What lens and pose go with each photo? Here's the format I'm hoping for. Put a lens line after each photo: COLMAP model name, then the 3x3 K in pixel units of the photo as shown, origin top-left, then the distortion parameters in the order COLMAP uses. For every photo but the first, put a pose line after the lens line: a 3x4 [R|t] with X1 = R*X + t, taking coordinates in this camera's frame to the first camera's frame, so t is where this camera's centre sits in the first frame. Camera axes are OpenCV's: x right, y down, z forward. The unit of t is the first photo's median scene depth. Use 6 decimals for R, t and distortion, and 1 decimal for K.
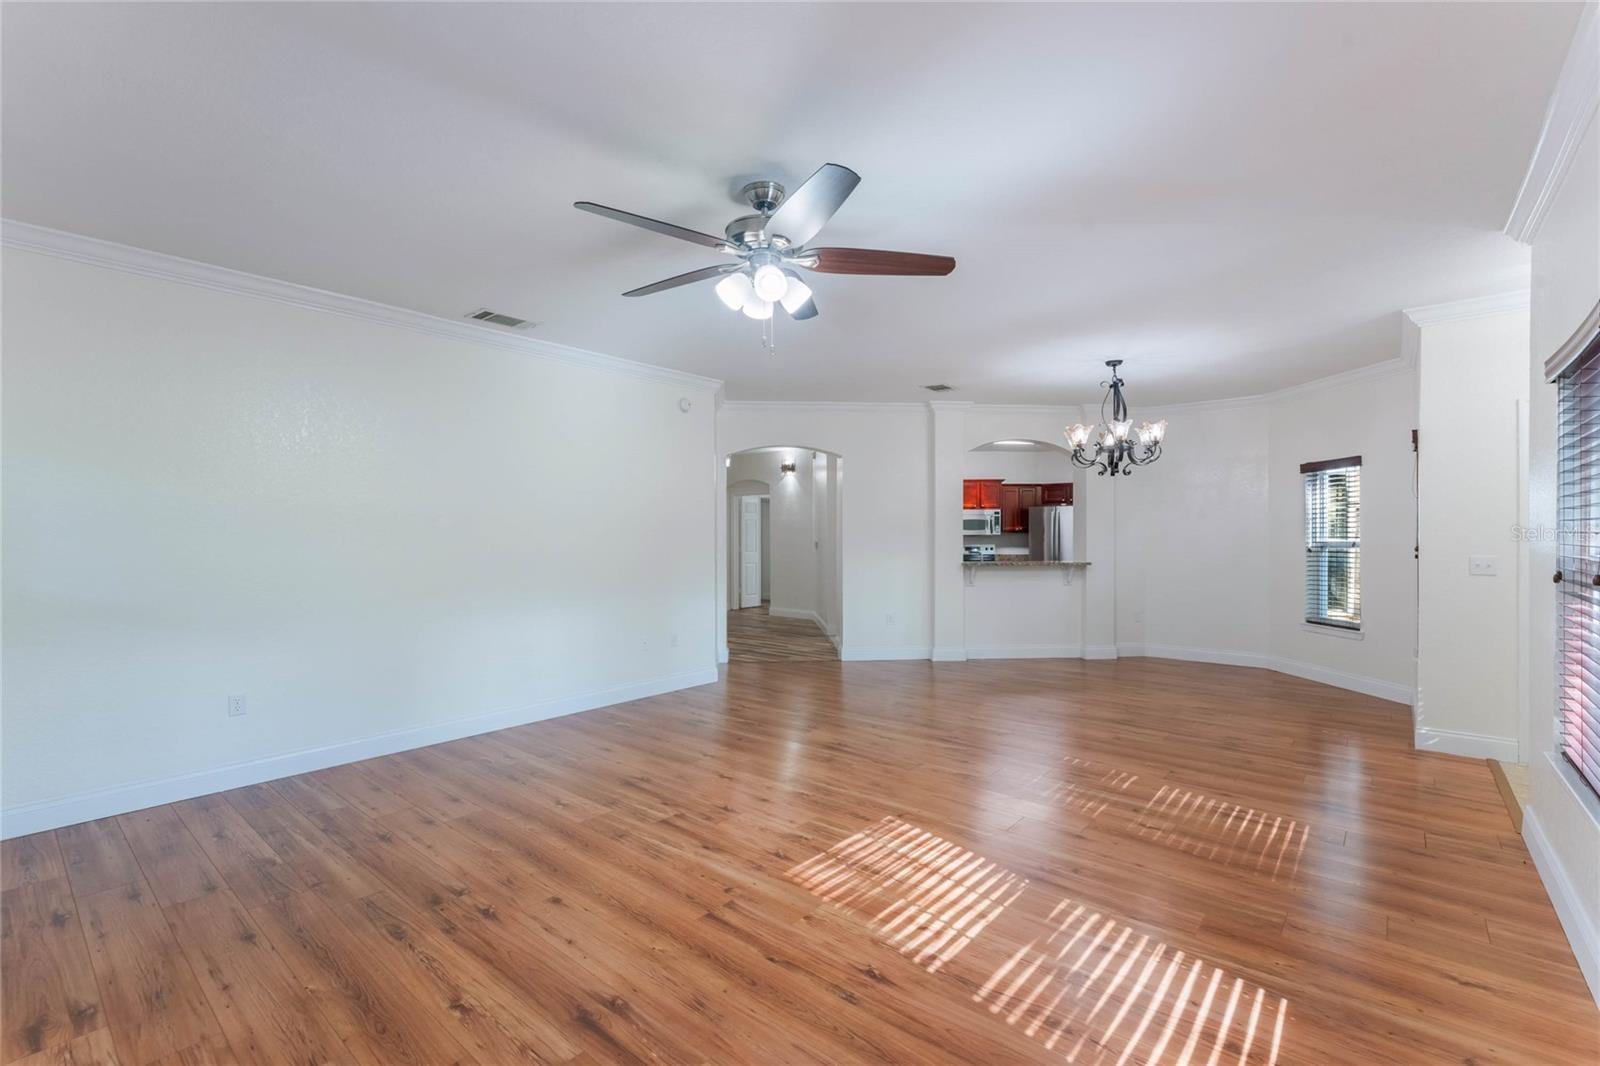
lens RADIAL K [[707.6, 0, 802.2], [0, 707.6, 526.2], [0, 0, 1]] dist [0.000201, -0.000580]
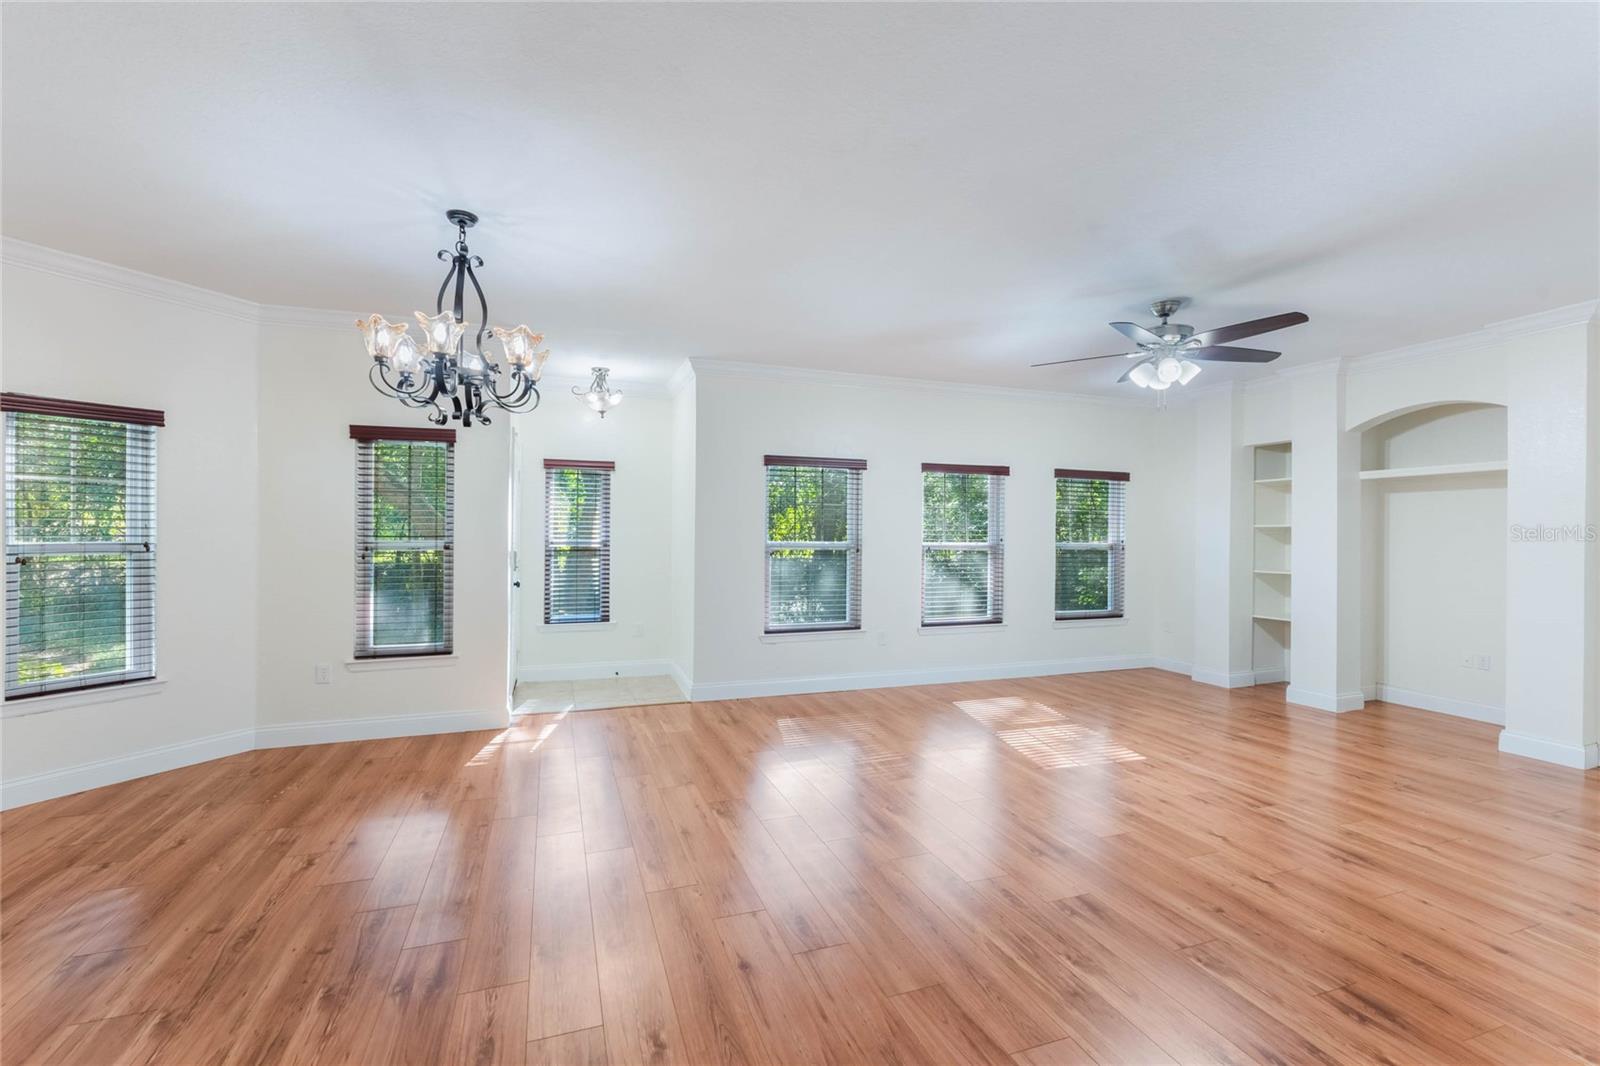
lens RADIAL K [[707.6, 0, 778.8], [0, 707.6, 542.6], [0, 0, 1]] dist [0.000201, -0.000580]
pose [[-0.857779, -0.012426, 0.513868, -0.133774], [-0.011640, 0.999921, 0.004748, 0.018777], [-0.513887, -0.001908, -0.857856, 3.004996]]
